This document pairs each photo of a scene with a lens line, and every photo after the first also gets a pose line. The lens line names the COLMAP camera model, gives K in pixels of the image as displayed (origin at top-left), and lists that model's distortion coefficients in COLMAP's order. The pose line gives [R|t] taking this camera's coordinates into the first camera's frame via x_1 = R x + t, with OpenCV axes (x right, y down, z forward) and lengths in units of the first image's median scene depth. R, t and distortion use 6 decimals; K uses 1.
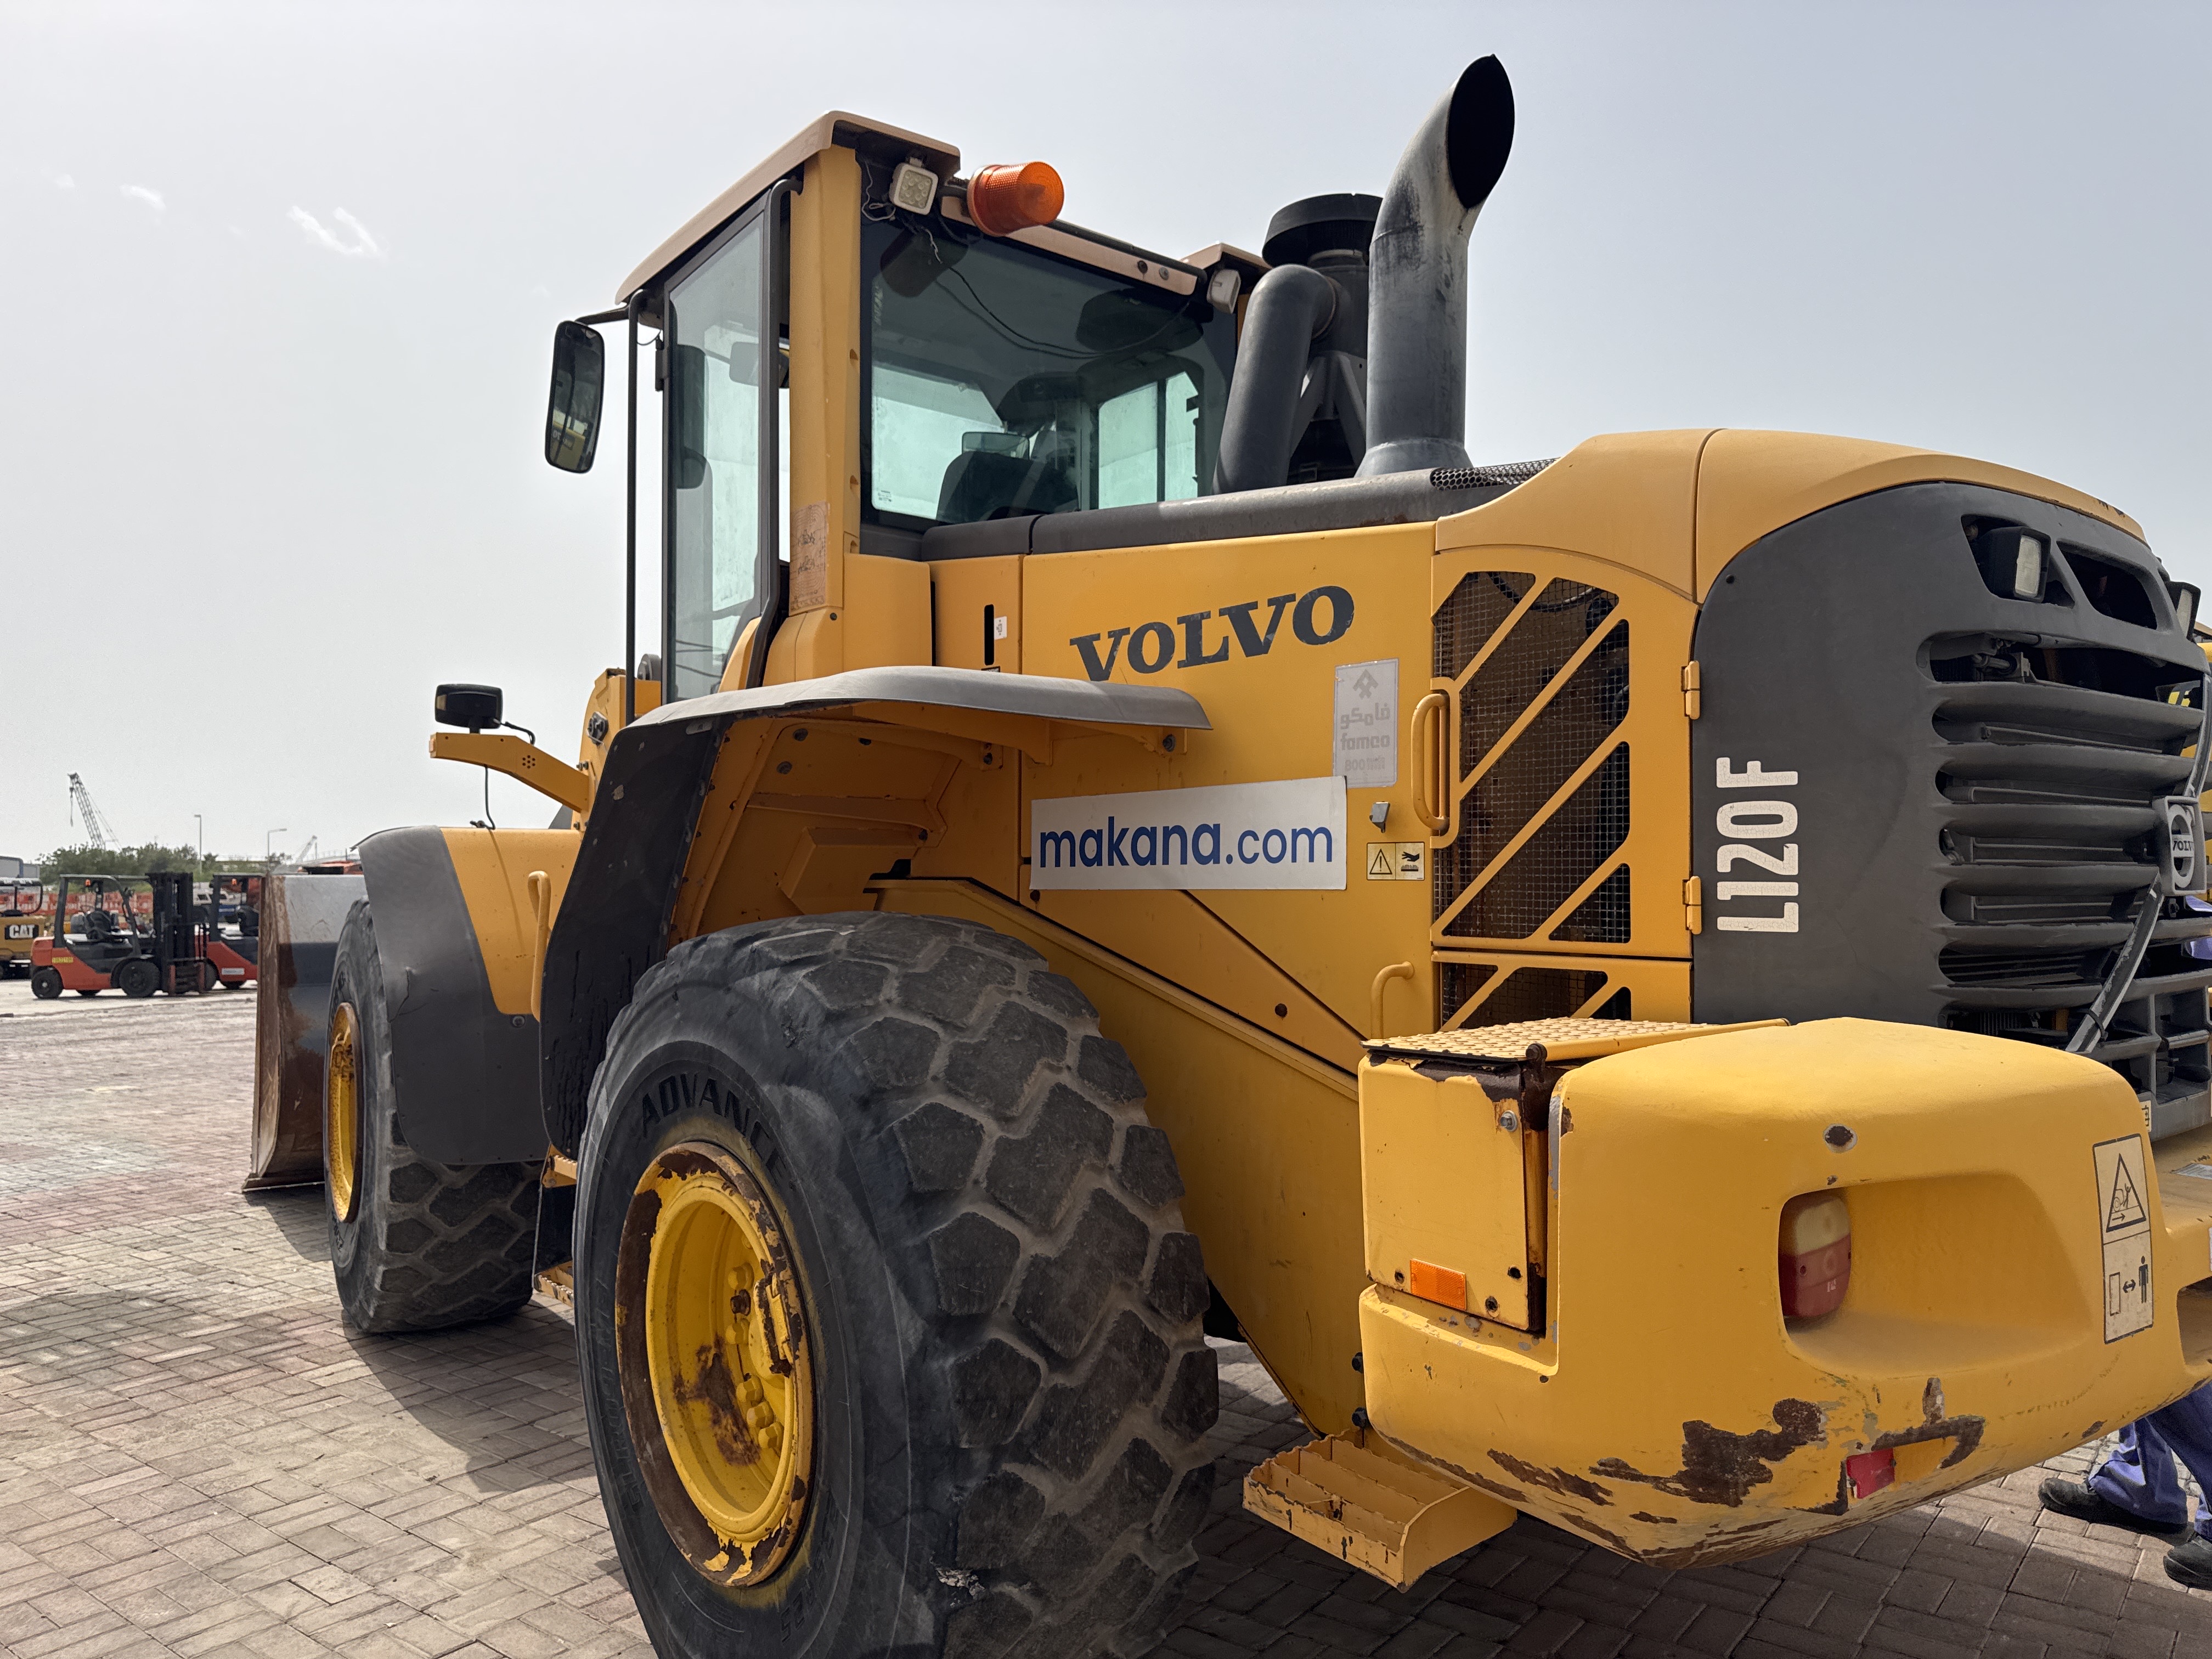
lens RADIAL K [[1587.0, 0, 1117.5], [0, 1587.0, 811.4], [0, 0, 1]] dist [0.034797, -0.051047]
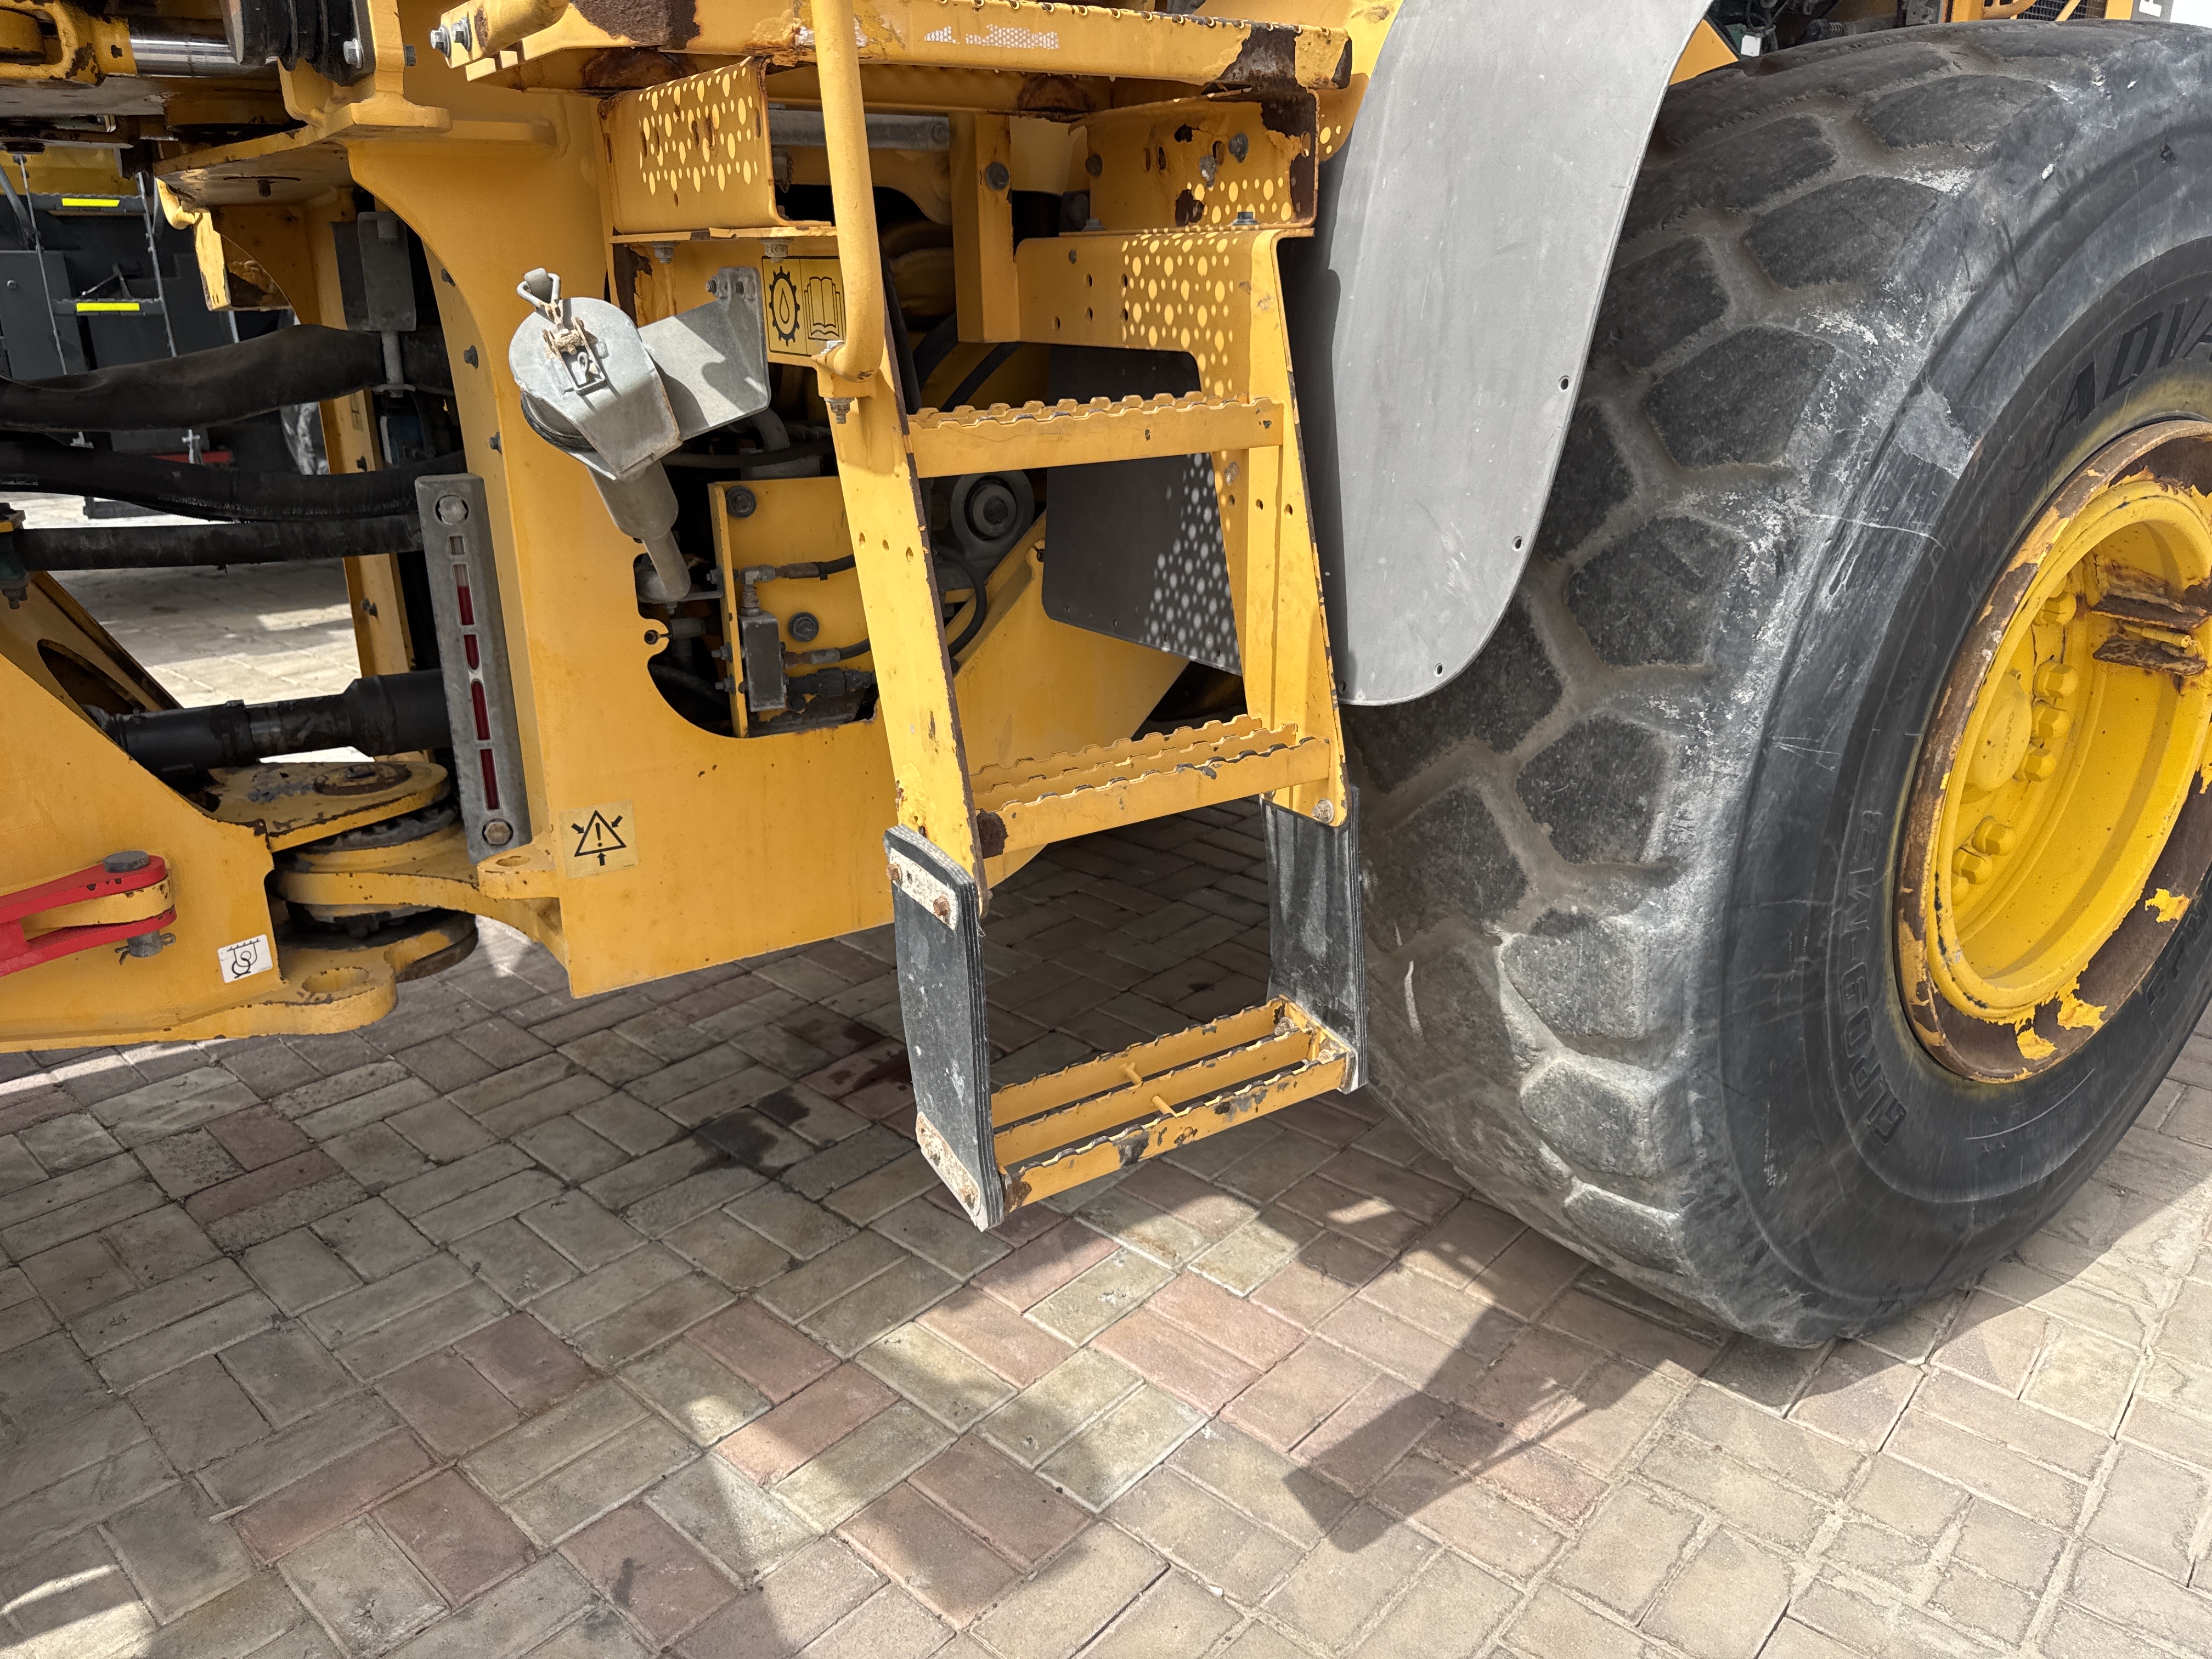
lens RADIAL K [[1587.0, 0, 1107.4], [0, 1587.0, 828.8], [0, 0, 1]] dist [0.034797, -0.051047]
pose [[0.070156, -0.316238, 0.946082, -0.847815], [-0.023098, 0.947650, 0.318475, 0.165588], [-0.997269, -0.044195, 0.059179, 1.289904]]
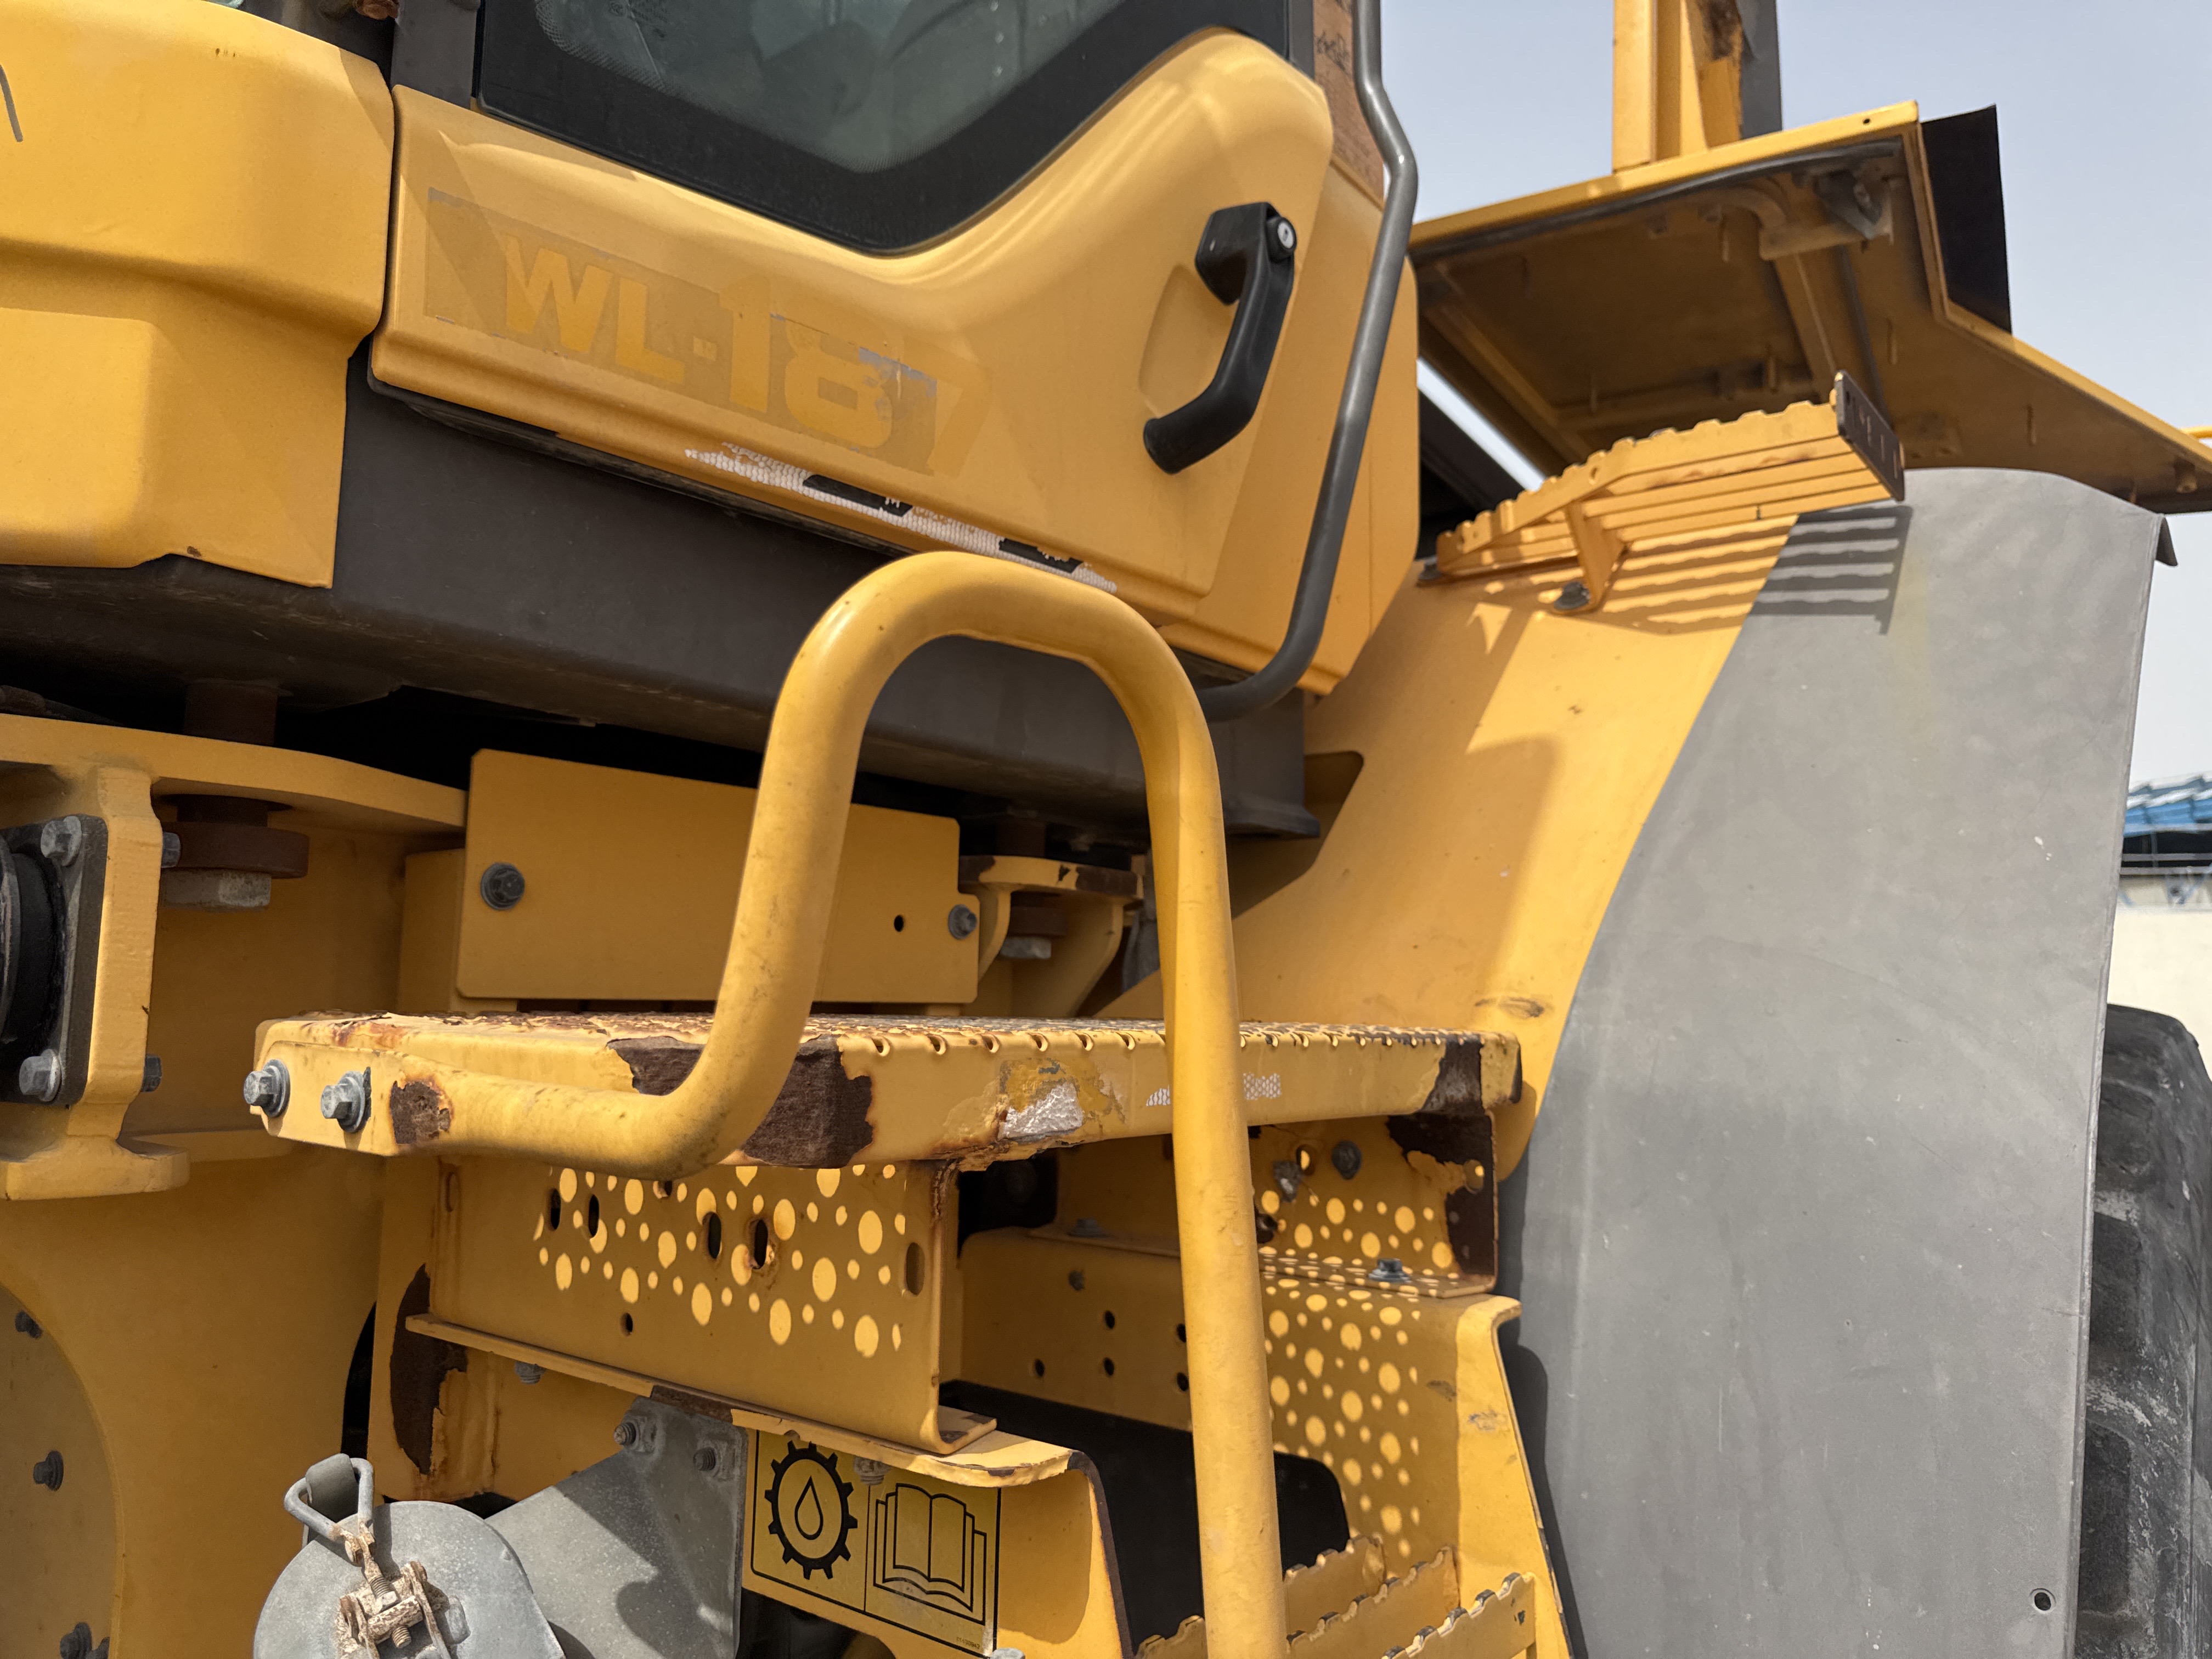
lens RADIAL K [[1587.0, 0, 1101.9], [0, 1587.0, 809.1], [0, 0, 1]] dist [0.034797, -0.051047]
pose [[-0.243687, 0.134581, 0.960471, -0.664170], [-0.048124, 0.987428, -0.150568, 0.103070], [-0.968659, -0.082913, -0.234146, 1.426868]]
